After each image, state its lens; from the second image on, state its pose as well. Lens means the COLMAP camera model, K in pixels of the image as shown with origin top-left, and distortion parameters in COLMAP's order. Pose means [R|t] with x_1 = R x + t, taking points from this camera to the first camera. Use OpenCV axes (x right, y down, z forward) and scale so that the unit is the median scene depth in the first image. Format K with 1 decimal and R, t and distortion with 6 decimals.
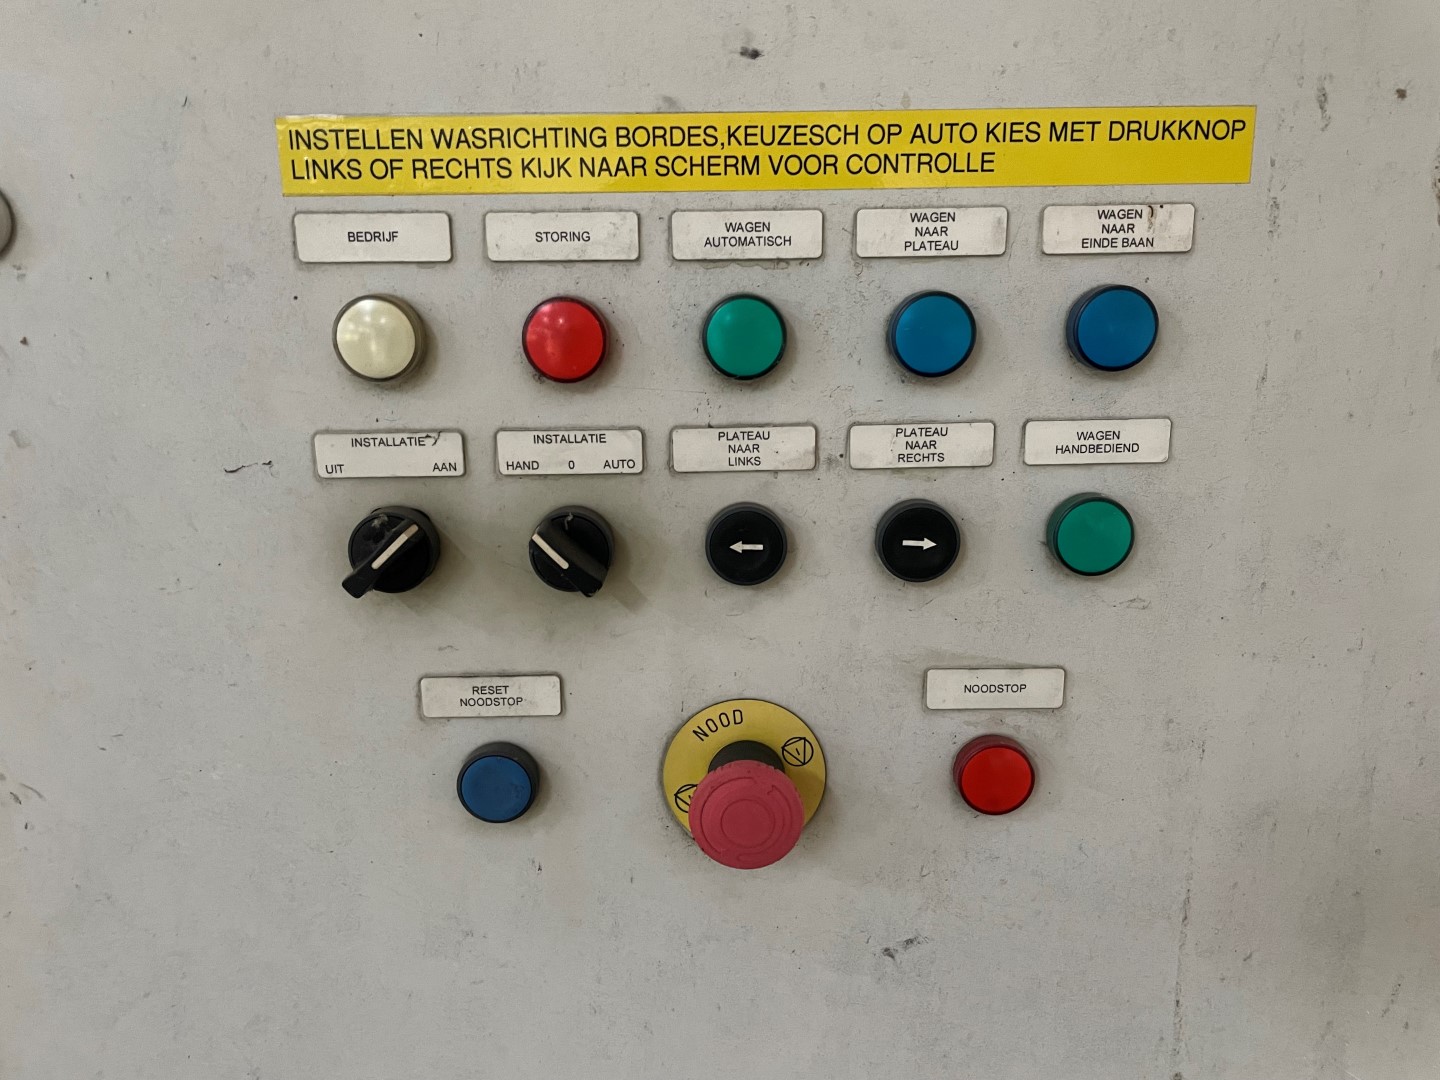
lens RADIAL K [[1141.1, 0, 720.0], [0, 1141.1, 540.0], [0, 0, 1]] dist [-0.010186, -0.008126]
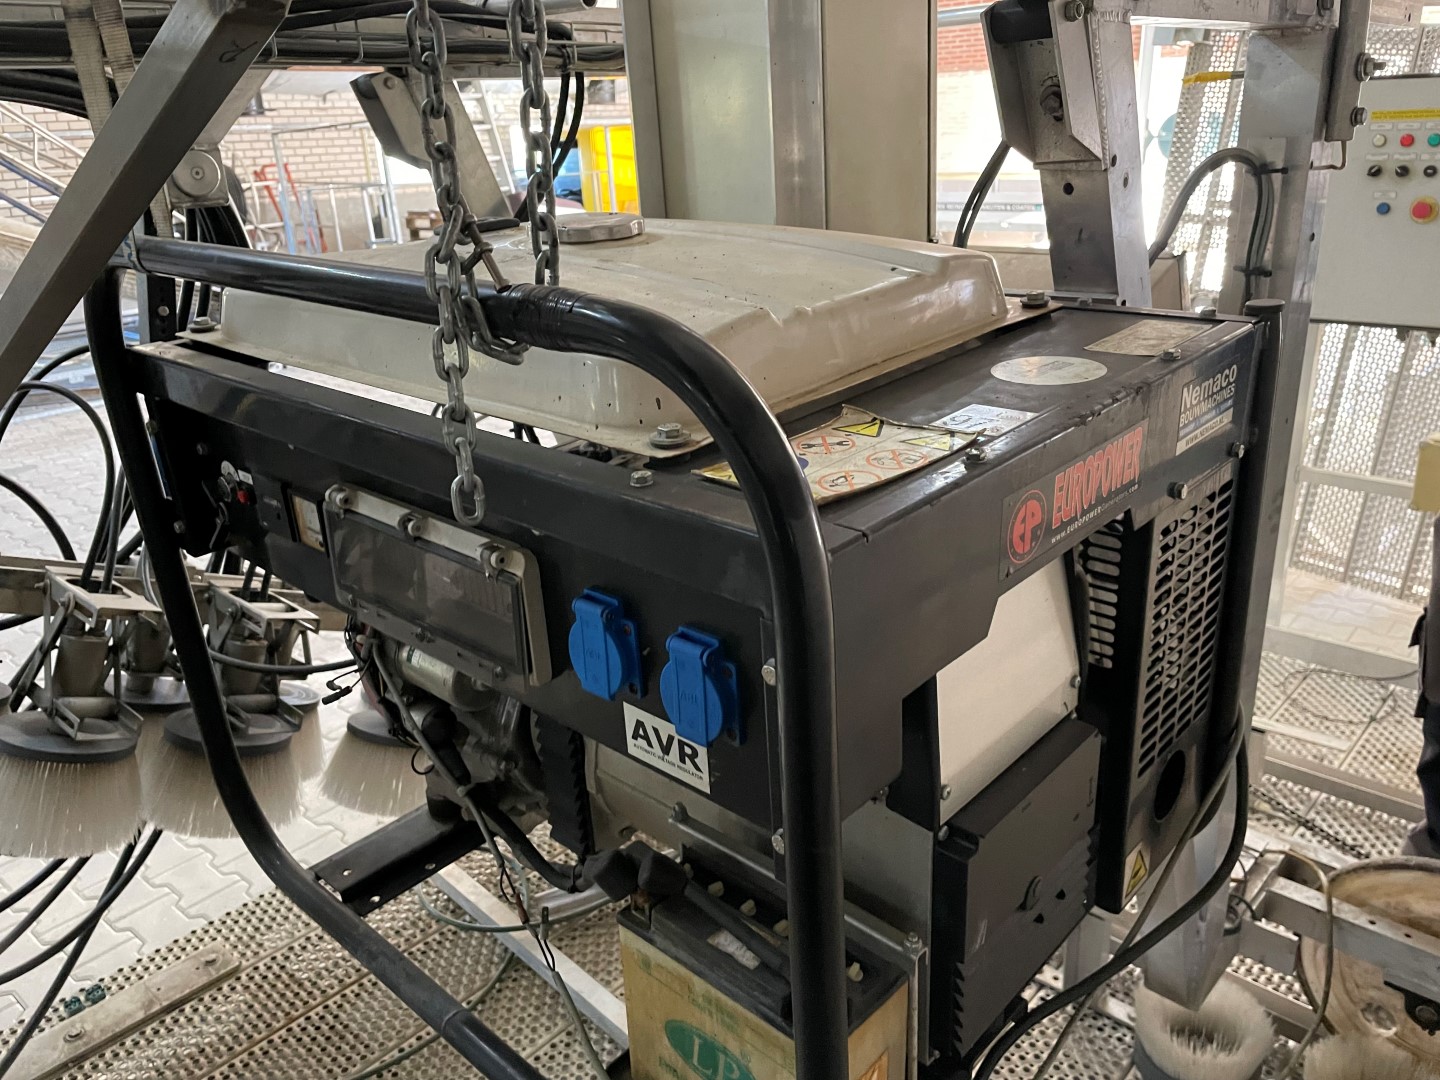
lens RADIAL K [[1141.1, 0, 720.0], [0, 1141.1, 540.0], [0, 0, 1]] dist [-0.010186, -0.008126]
pose [[0.720055, 0.233293, -0.653526, 1.926010], [-0.102866, 0.967272, 0.231955, 1.012662], [0.686251, -0.099795, 0.720487, -7.093191]]
